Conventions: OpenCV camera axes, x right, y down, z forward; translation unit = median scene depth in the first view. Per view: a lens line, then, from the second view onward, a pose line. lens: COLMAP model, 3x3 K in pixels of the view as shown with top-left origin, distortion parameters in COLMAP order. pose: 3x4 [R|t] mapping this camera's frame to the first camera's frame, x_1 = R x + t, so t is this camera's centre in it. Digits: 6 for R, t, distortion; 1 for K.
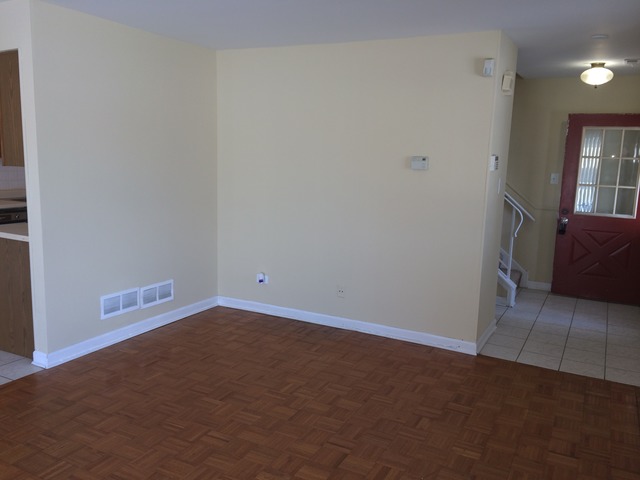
lens RADIAL K [[555.9, 0, 322.2], [0, 555.9, 240.4], [0, 0, 1]] dist [0.058612, -0.087635]
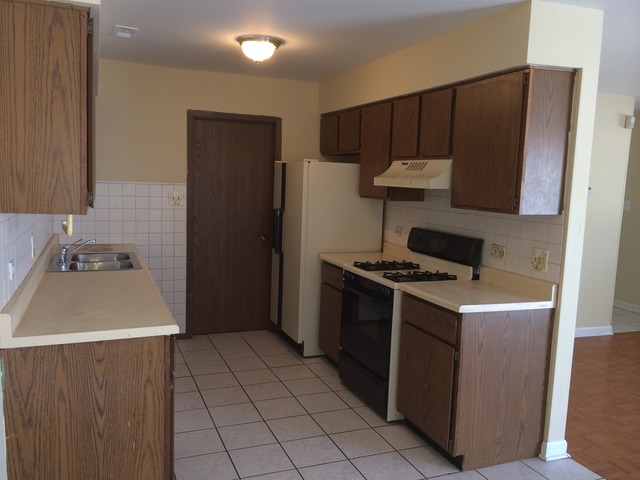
lens RADIAL K [[555.9, 0, 323.7], [0, 555.9, 237.9], [0, 0, 1]] dist [0.058612, -0.087635]
pose [[0.649850, -0.089422, 0.754784, -1.336929], [0.104166, 0.994163, 0.028099, -0.152904], [-0.752891, 0.060363, 0.655371, 0.724562]]
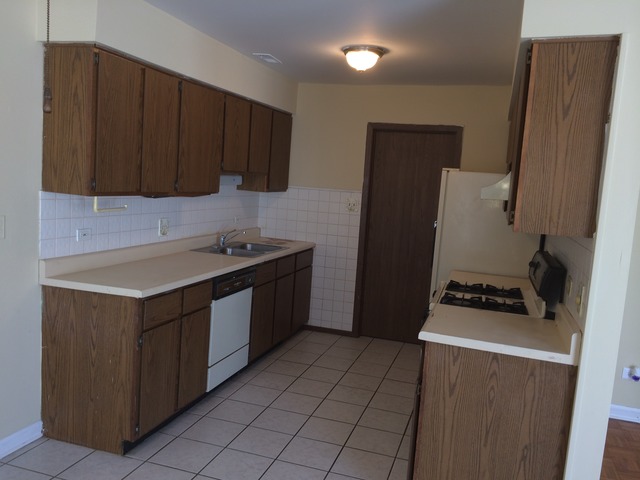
lens RADIAL K [[555.9, 0, 322.4], [0, 555.9, 237.5], [0, 0, 1]] dist [0.058612, -0.087635]
pose [[0.985024, 0.020415, 0.171204, -0.885414], [-0.013214, 0.998984, -0.043092, -0.100796], [-0.171910, 0.040185, 0.984293, 0.471064]]
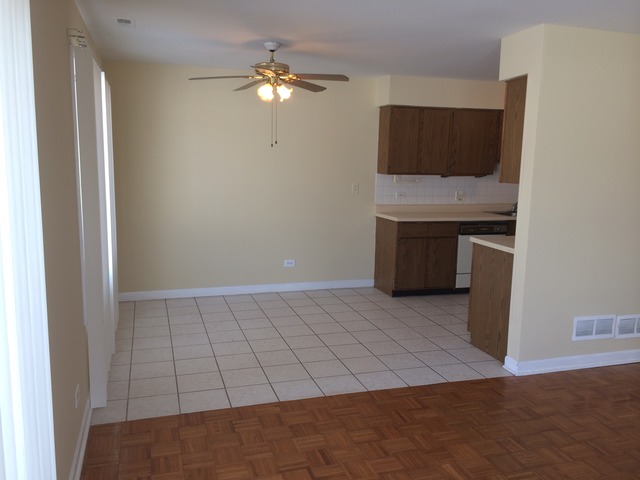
lens RADIAL K [[555.9, 0, 322.4], [0, 555.9, 239.3], [0, 0, 1]] dist [0.058612, -0.087635]
pose [[0.702778, 0.092129, -0.705419, -0.030267], [-0.115076, 0.993242, 0.015073, 0.001412], [0.702041, 0.070584, 0.708630, -0.012250]]
